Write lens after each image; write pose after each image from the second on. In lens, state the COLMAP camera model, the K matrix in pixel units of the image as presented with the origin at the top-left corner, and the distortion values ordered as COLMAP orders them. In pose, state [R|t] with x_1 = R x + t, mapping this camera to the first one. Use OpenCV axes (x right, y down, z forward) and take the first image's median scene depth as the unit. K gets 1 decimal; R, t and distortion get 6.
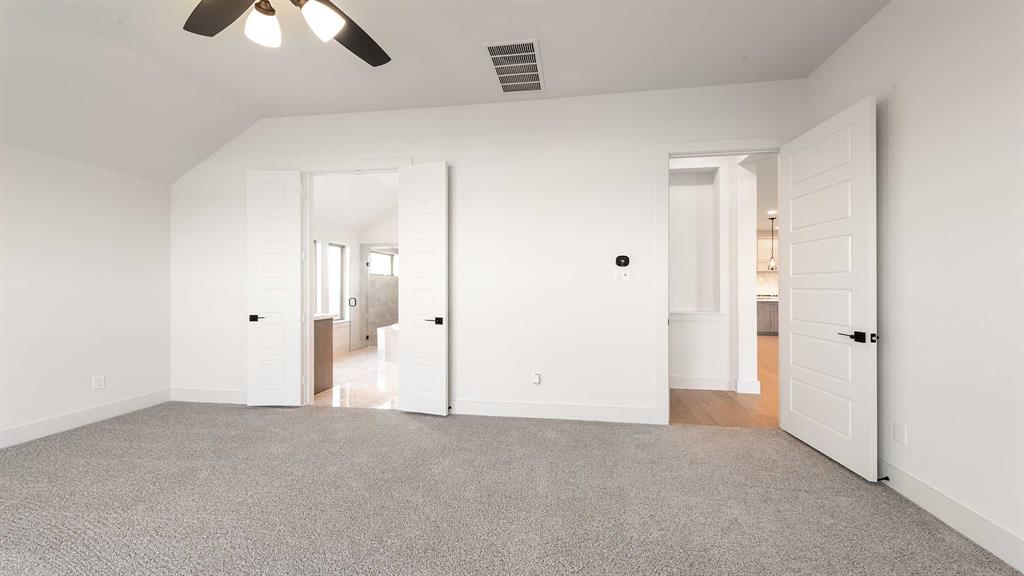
lens RADIAL K [[401.3, 0, 509.2], [0, 401.3, 286.1], [0, 0, 1]] dist [0.008305, -0.000826]
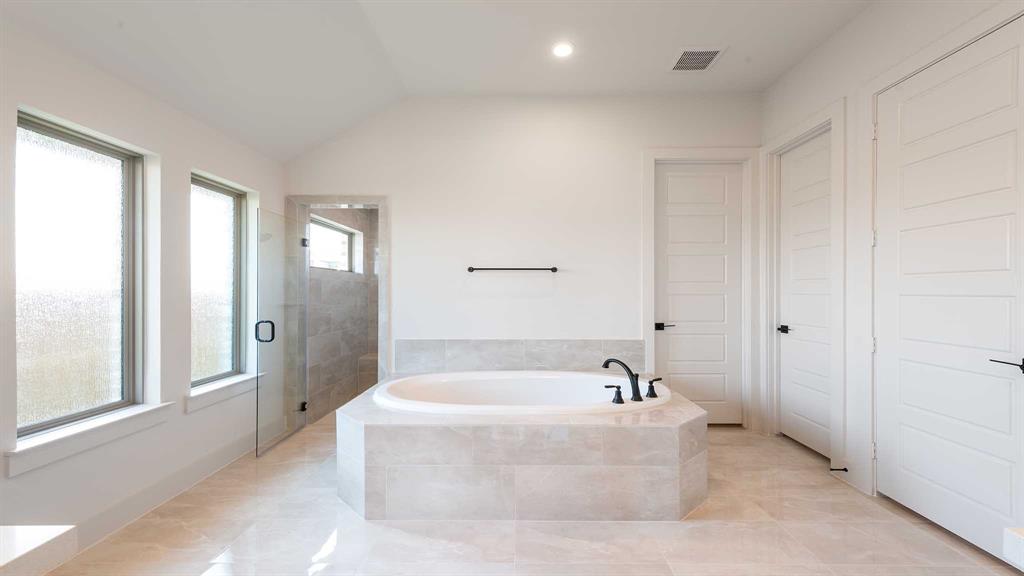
lens RADIAL K [[401.3, 0, 516.6], [0, 401.3, 289.7], [0, 0, 1]] dist [0.008305, -0.000826]
pose [[0.987003, -0.000620, 0.160704, -0.191952], [0.001088, 0.999995, -0.002824, -0.000927], [-0.160701, 0.002962, 0.986999, 0.523866]]
